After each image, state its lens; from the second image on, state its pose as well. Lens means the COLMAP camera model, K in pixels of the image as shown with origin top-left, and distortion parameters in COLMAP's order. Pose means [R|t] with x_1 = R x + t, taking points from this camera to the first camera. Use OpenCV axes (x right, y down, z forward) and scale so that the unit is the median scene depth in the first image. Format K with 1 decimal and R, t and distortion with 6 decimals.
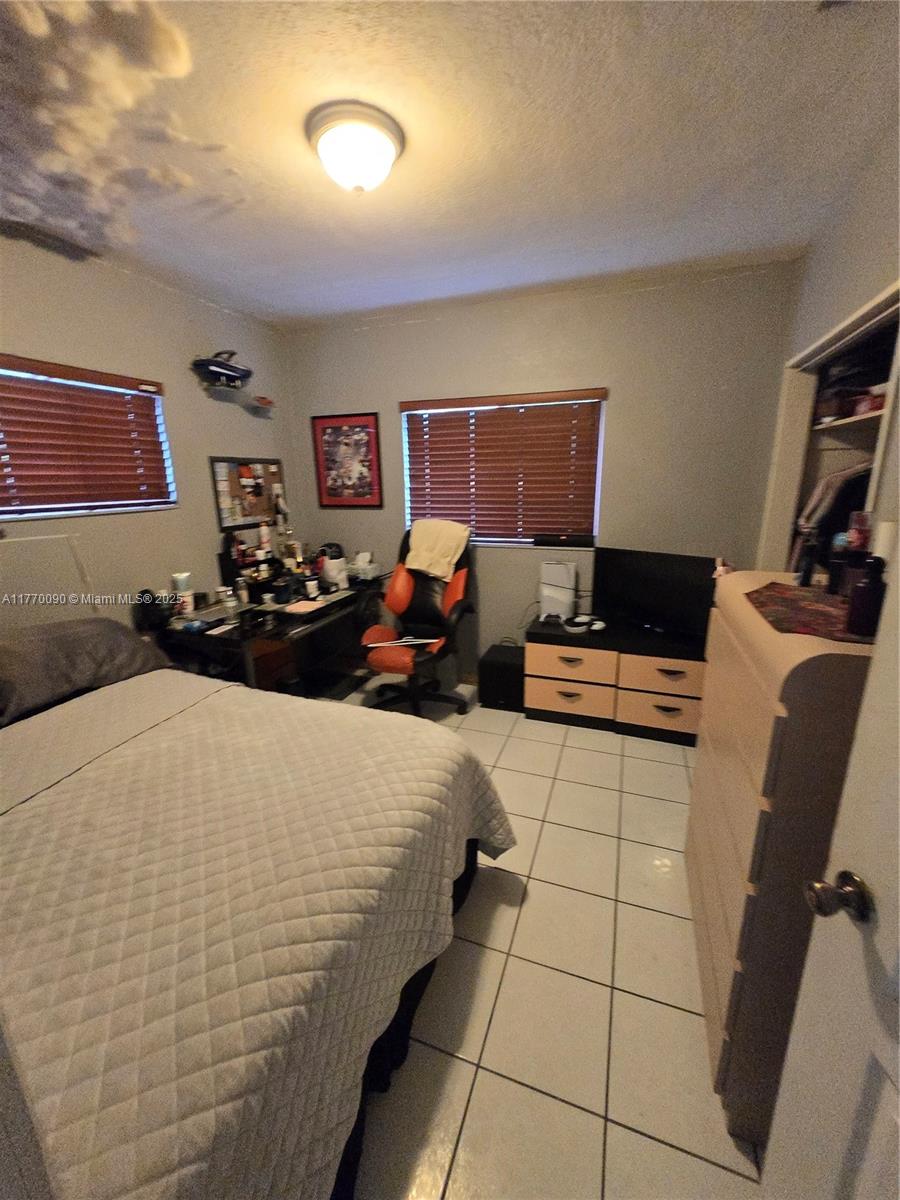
lens RADIAL K [[469.7, 0, 448.4], [0, 469.7, 601.5], [0, 0, 1]] dist [-0.003695, 0.001423]
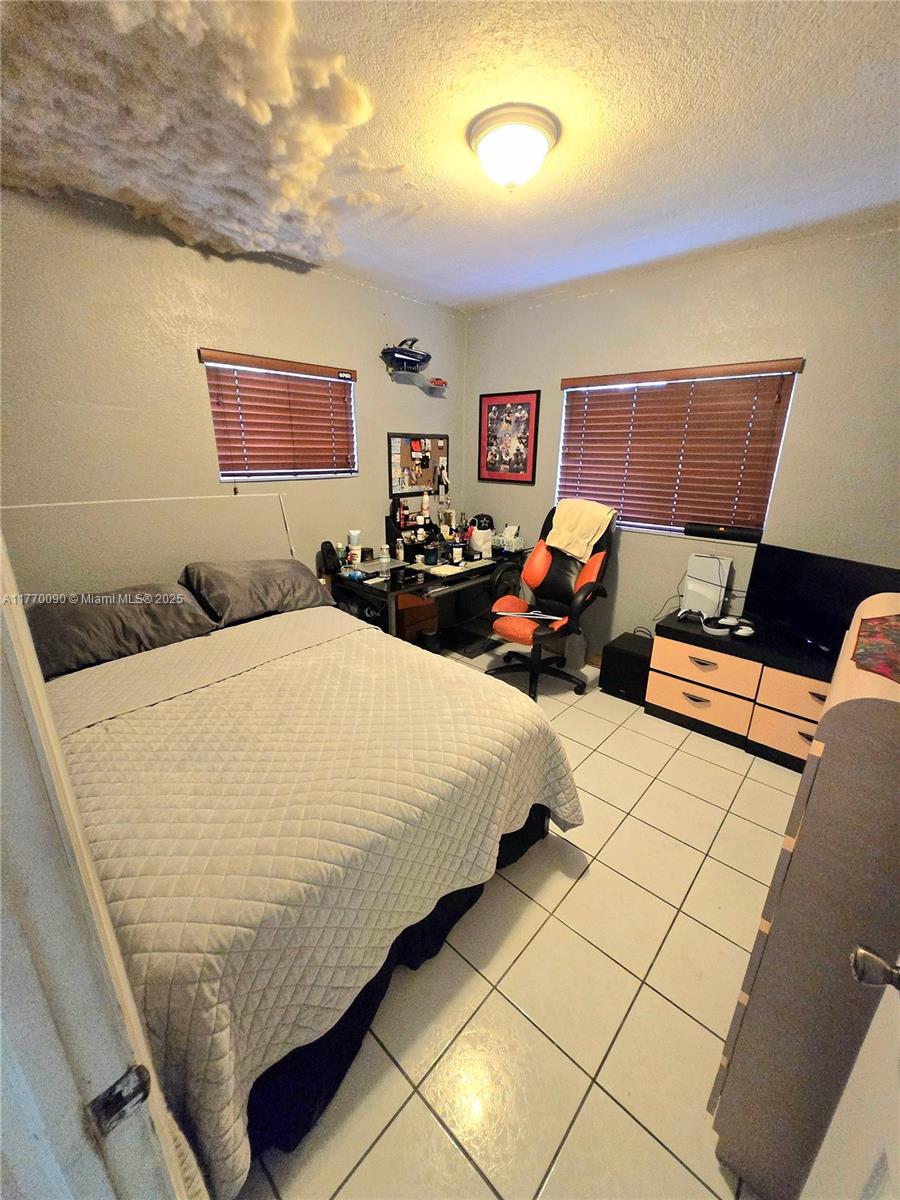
lens RADIAL K [[469.7, 0, 458.1], [0, 469.7, 597.9], [0, 0, 1]] dist [-0.003695, 0.001423]
pose [[0.923881, 0.142550, -0.355138, 0.152801], [-0.122156, 0.989336, 0.079329, -0.019264], [0.362659, -0.029909, 0.931442, -0.042862]]
